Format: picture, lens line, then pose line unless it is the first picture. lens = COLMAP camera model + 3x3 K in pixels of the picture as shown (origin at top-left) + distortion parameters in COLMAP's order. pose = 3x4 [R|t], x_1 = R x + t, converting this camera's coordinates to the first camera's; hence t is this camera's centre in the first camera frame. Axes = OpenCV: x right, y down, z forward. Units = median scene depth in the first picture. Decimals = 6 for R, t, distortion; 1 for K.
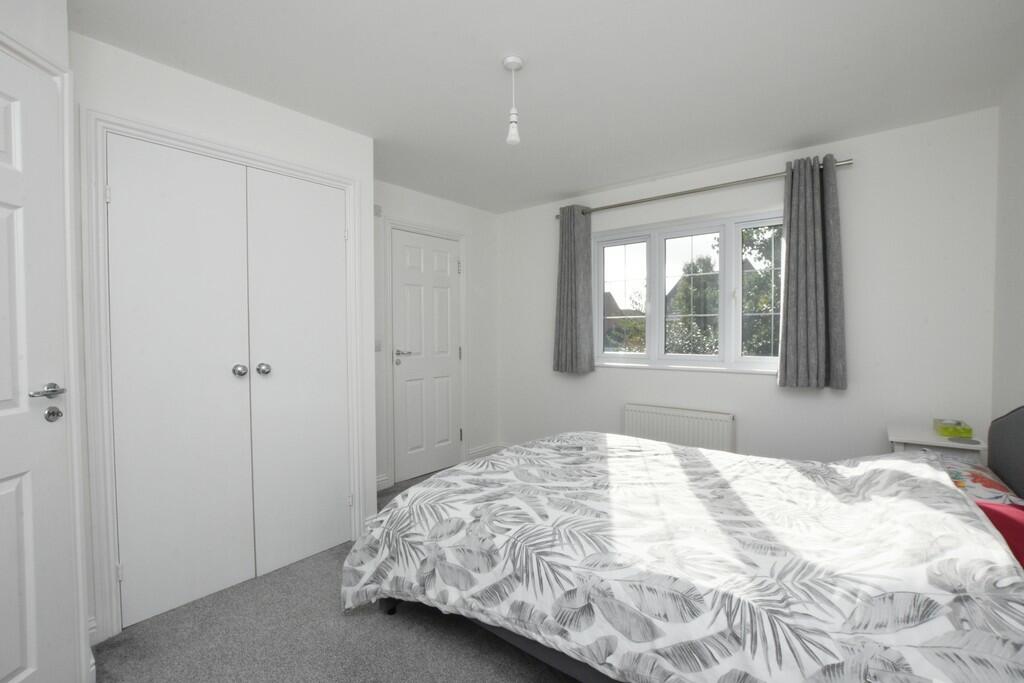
lens RADIAL K [[464.1, 0, 512.0], [0, 464.1, 341.5], [0, 0, 1]] dist [-0.031505, 0.001094]
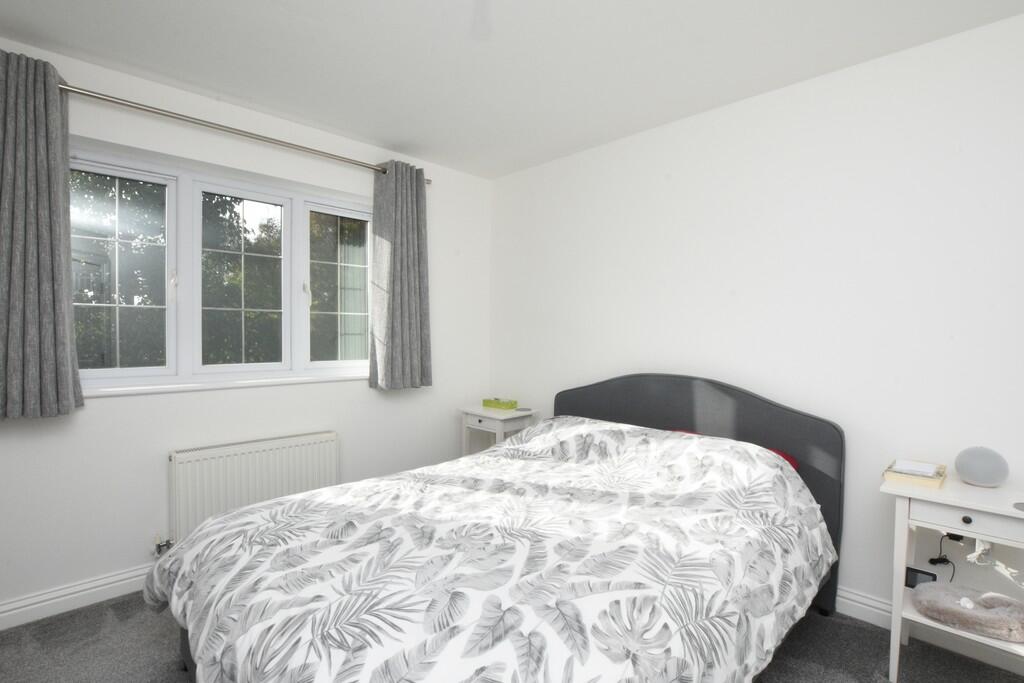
lens RADIAL K [[488.6, 0, 512.0], [0, 488.6, 341.5], [0, 0, 1]] dist [-0.018329, 0.000383]
pose [[0.085474, -0.010716, 0.996283, -0.613215], [0.010692, 0.999894, 0.009837, -0.016033], [-0.996283, 0.009811, 0.085579, 0.974023]]
